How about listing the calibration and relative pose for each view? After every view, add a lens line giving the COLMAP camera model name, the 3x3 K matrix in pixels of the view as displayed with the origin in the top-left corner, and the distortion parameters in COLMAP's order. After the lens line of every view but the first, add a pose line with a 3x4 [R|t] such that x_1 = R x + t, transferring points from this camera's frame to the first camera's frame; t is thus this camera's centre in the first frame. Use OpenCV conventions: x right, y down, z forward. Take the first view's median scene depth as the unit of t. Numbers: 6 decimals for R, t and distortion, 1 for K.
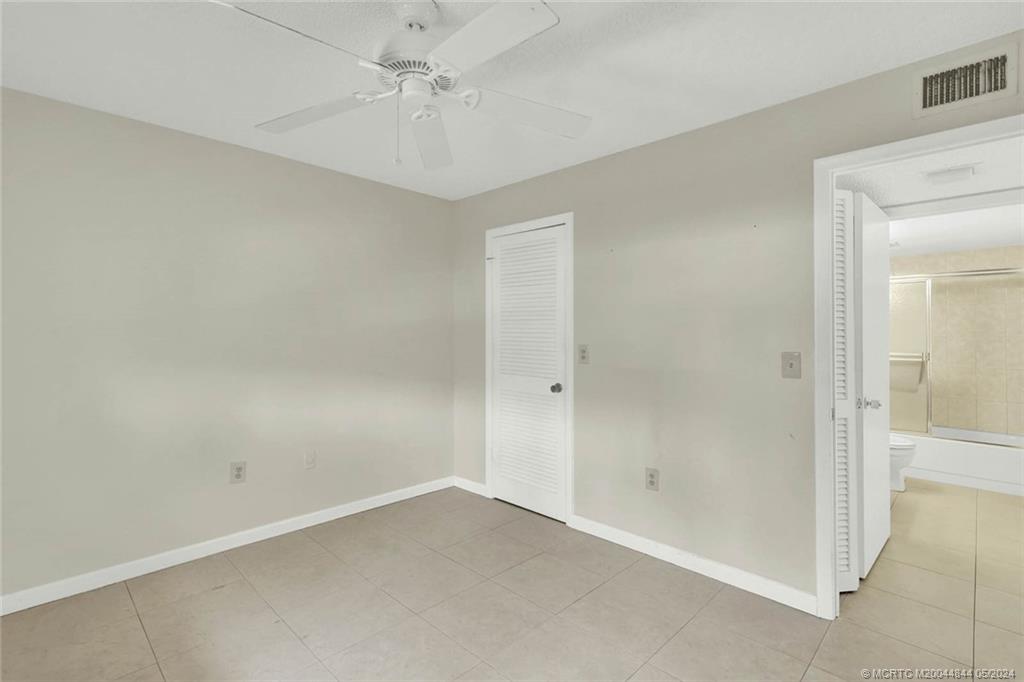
lens RADIAL K [[485.8, 0, 513.8], [0, 485.8, 328.0], [0, 0, 1]] dist [-0.000844, 0.000593]
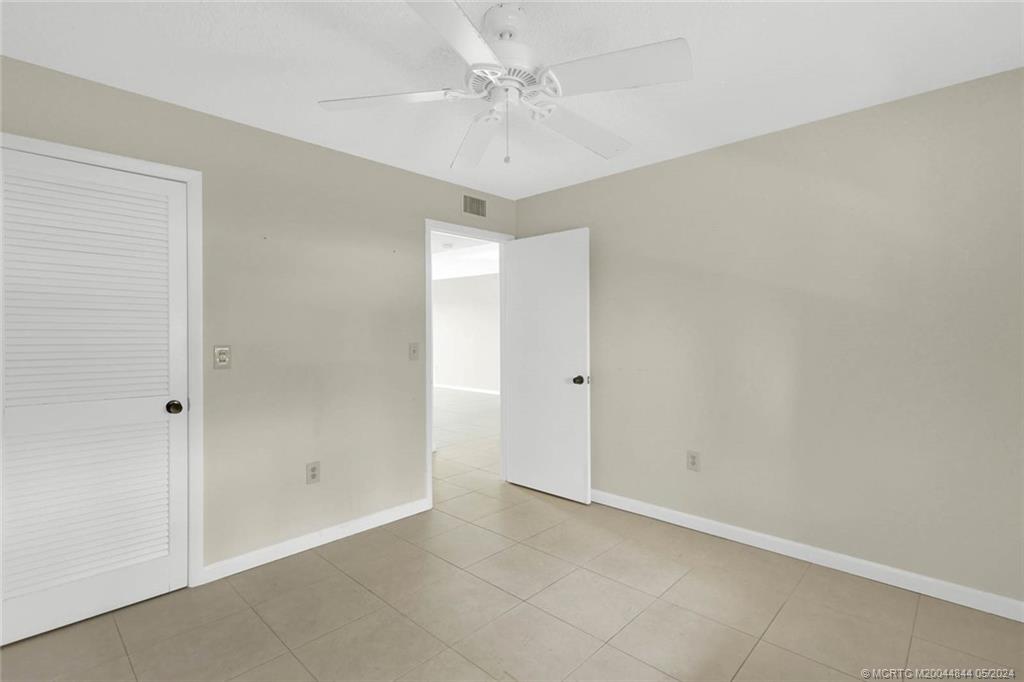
lens RADIAL K [[485.8, 0, 513.8], [0, 485.8, 328.0], [0, 0, 1]] dist [-0.000844, 0.000593]
pose [[-0.023917, 0.004154, 0.999705, -0.945779], [-0.004497, 0.999981, -0.004263, 0.010159], [-0.999704, -0.004598, -0.023898, 0.758132]]
